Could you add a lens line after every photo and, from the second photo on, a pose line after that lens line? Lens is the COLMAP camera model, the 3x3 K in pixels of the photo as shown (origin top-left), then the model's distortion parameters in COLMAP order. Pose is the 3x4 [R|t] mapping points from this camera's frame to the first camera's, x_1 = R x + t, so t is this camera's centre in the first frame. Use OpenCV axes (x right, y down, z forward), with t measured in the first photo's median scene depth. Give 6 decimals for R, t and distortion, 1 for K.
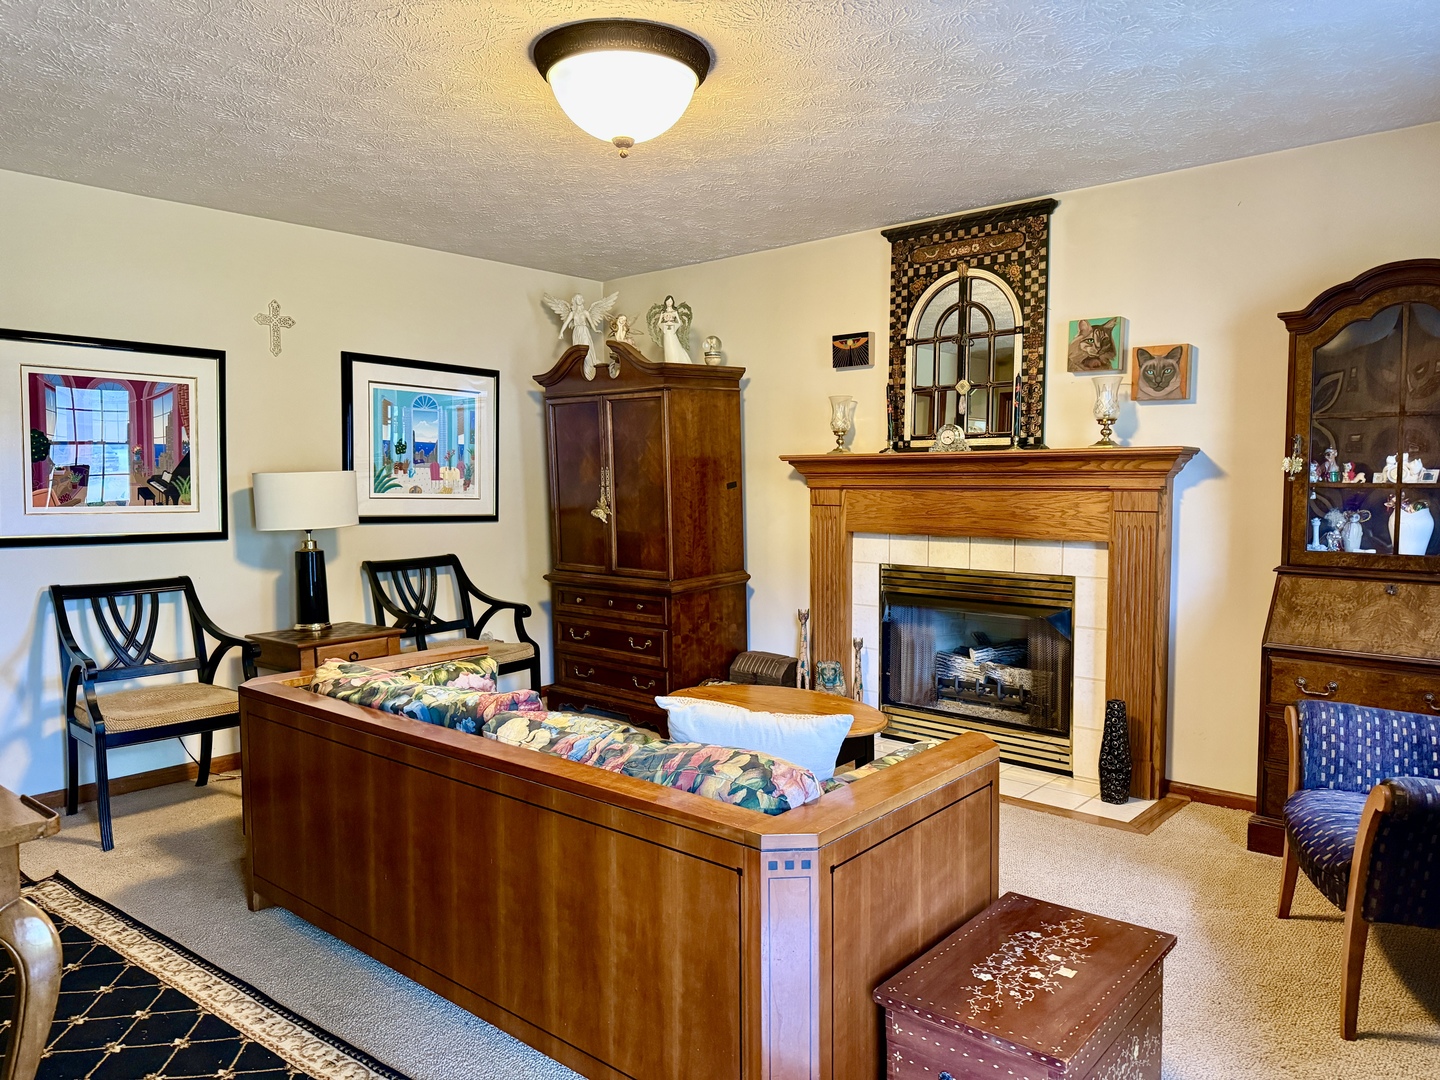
lens RADIAL K [[976.0, 0, 715.8], [0, 976.0, 537.0], [0, 0, 1]] dist [-0.004423, -0.003786]
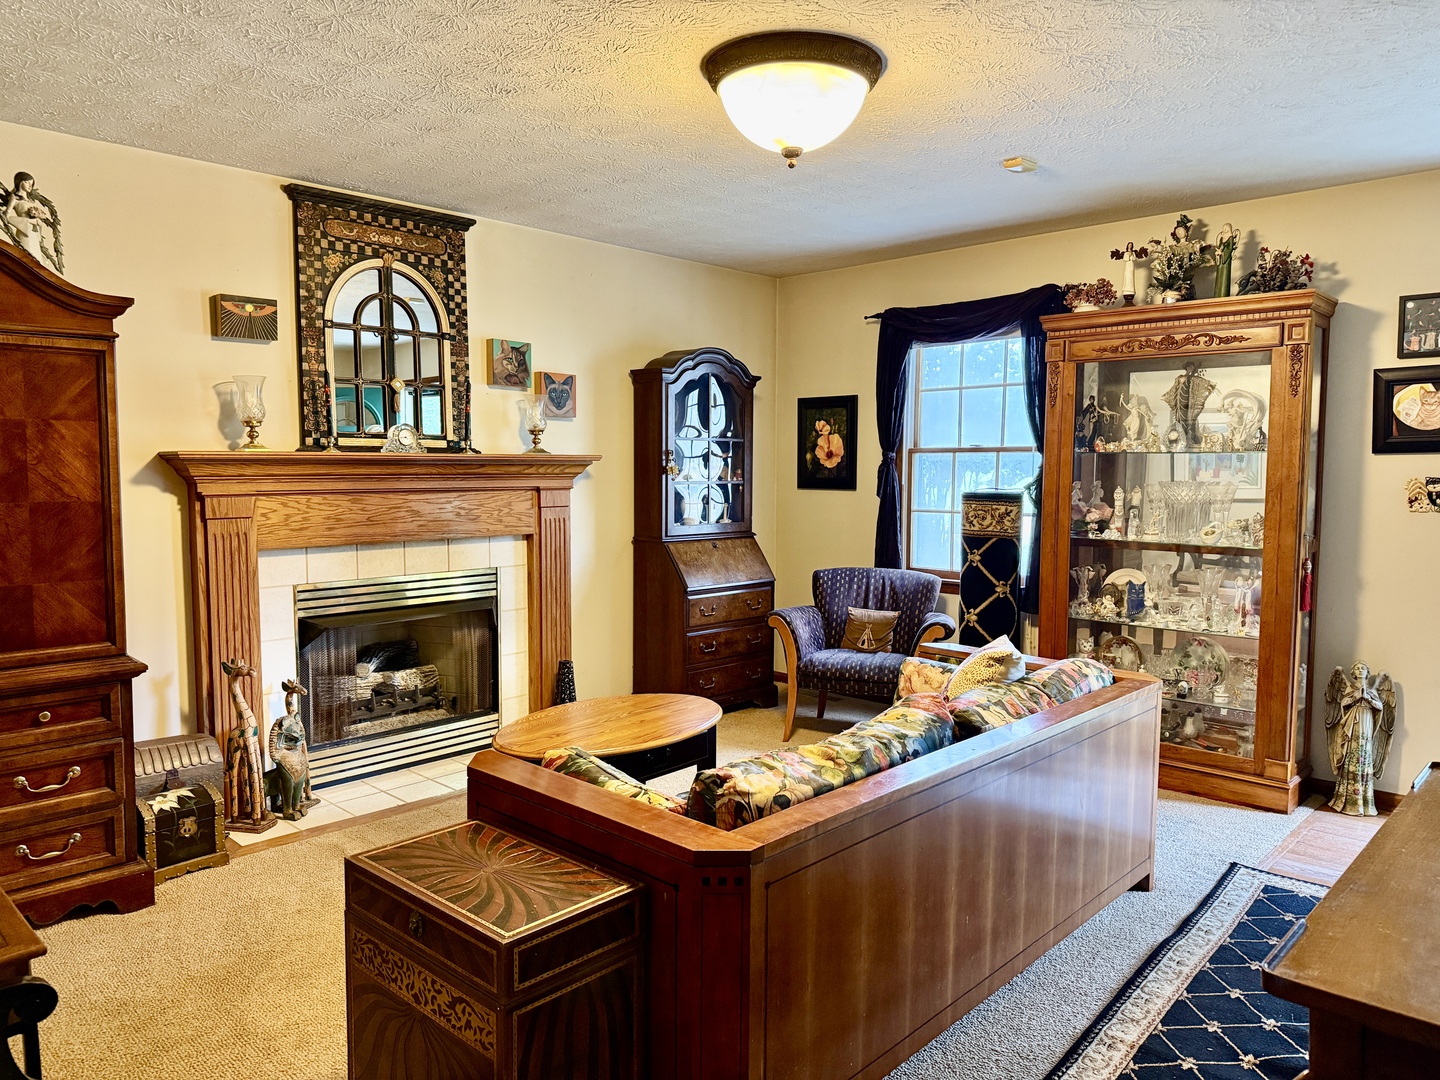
lens RADIAL K [[1003.3, 0, 720.0], [0, 1003.3, 540.0], [0, 0, 1]] dist [0.001500, -0.183391]
pose [[0.009447, -0.067909, 0.997647, -0.706998], [0.057407, 0.996083, 0.067259, -0.049435], [-0.998306, 0.056637, 0.013308, 0.666514]]
